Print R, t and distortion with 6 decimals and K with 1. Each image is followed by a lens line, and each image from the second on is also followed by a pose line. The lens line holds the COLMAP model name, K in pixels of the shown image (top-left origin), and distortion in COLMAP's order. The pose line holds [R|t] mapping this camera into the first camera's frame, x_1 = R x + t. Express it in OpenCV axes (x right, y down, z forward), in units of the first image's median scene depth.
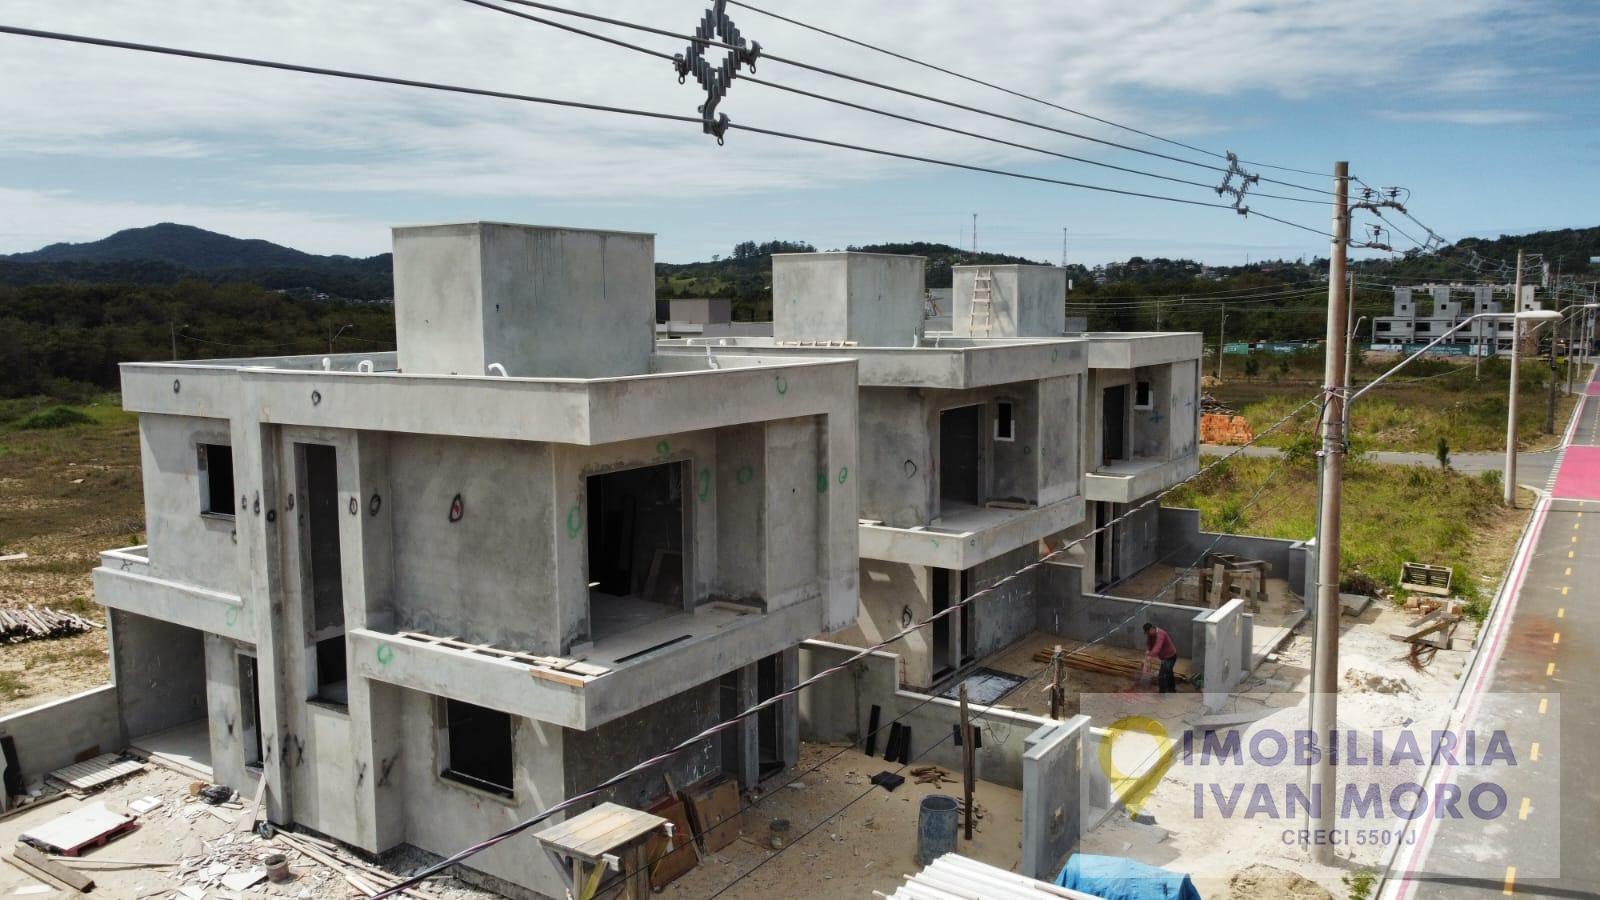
lens RADIAL K [[1196.9, 0, 799.4], [0, 1196.9, 439.0], [0, 0, 1]] dist [0.007294, -0.015663]
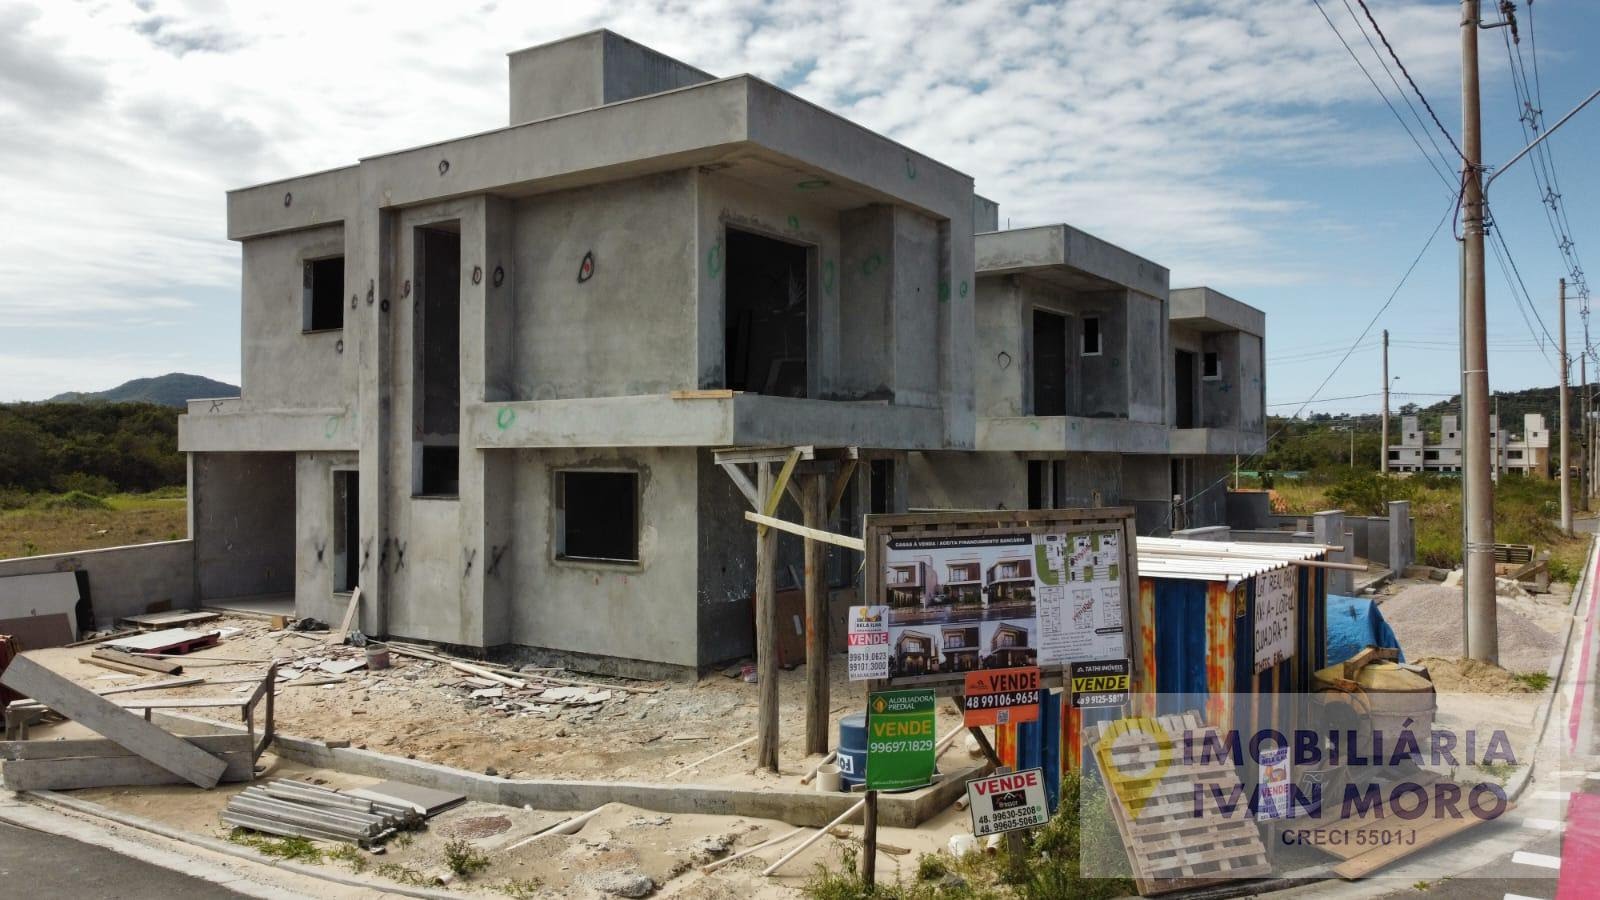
lens RADIAL K [[1196.9, 0, 799.4], [0, 1196.9, 441.4], [0, 0, 1]] dist [0.007294, -0.015663]
pose [[0.999973, 0.007380, -0.000518, -0.096971], [-0.007387, 0.992116, -0.125106, 0.278645], [-0.000409, 0.125107, 0.992143, 0.043791]]
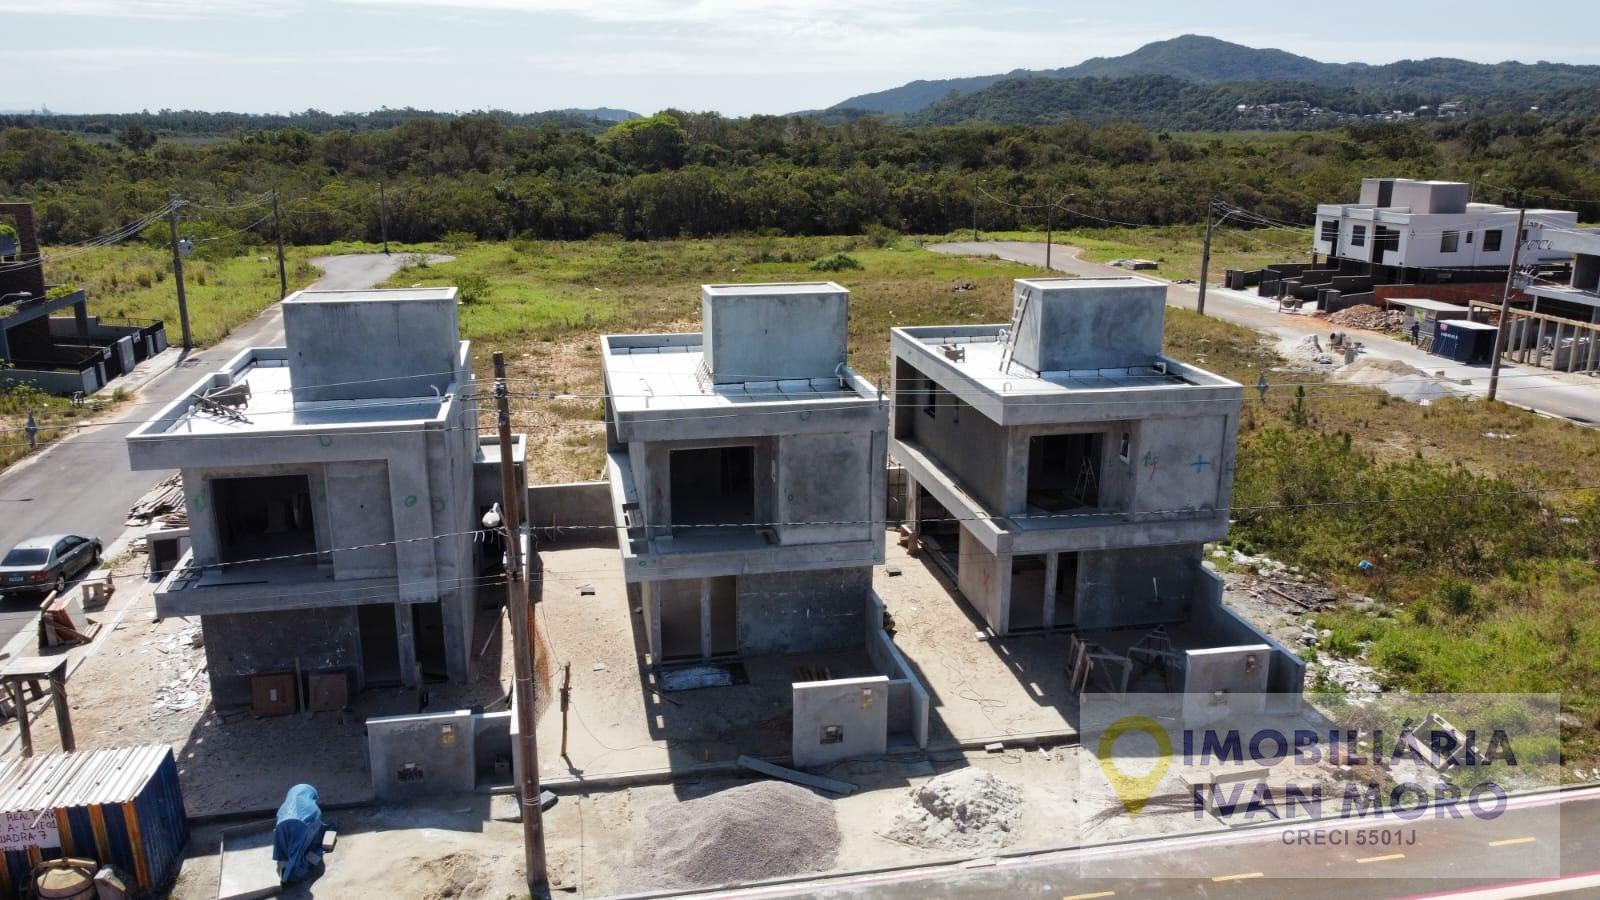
lens RADIAL K [[1196.9, 0, 800.2], [0, 1196.9, 442.2], [0, 0, 1]] dist [0.007294, -0.015663]
pose [[0.712822, 0.188926, -0.675419, 1.343087], [-0.083637, 0.979061, 0.185592, -0.348889], [0.696340, -0.075804, 0.713698, 0.302002]]
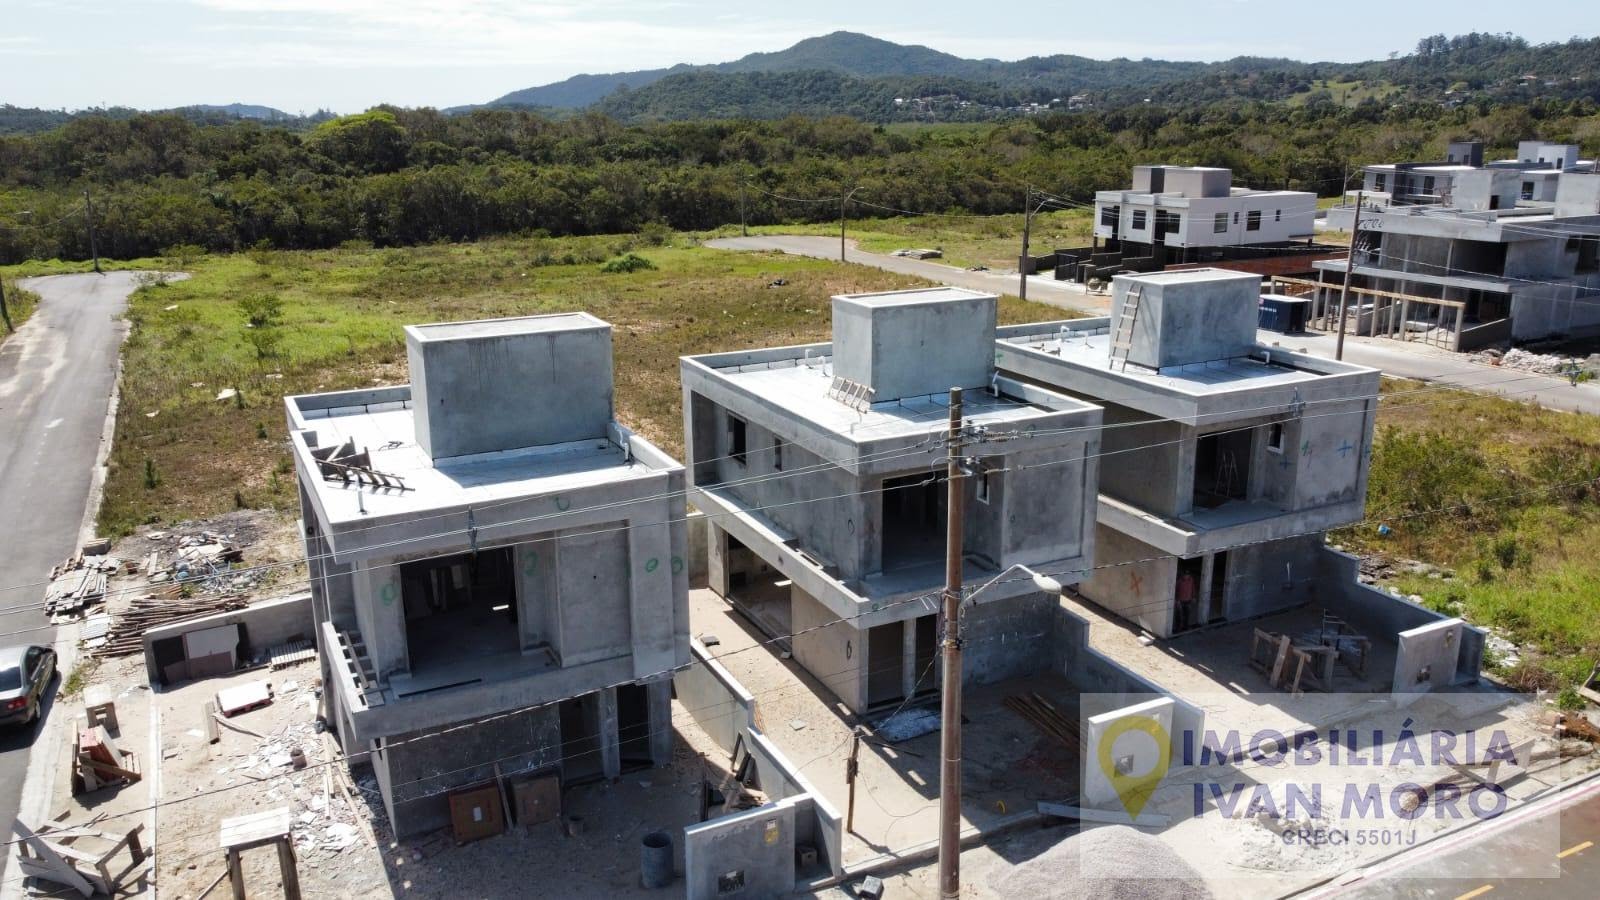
lens RADIAL K [[1196.9, 0, 800.9], [0, 1196.9, 441.1], [0, 0, 1]] dist [0.007294, -0.015663]
pose [[0.872206, 0.130138, -0.471509, 0.742111], [-0.054201, 0.983735, 0.171252, -0.317857], [0.486126, -0.123810, 0.865074, 0.019973]]
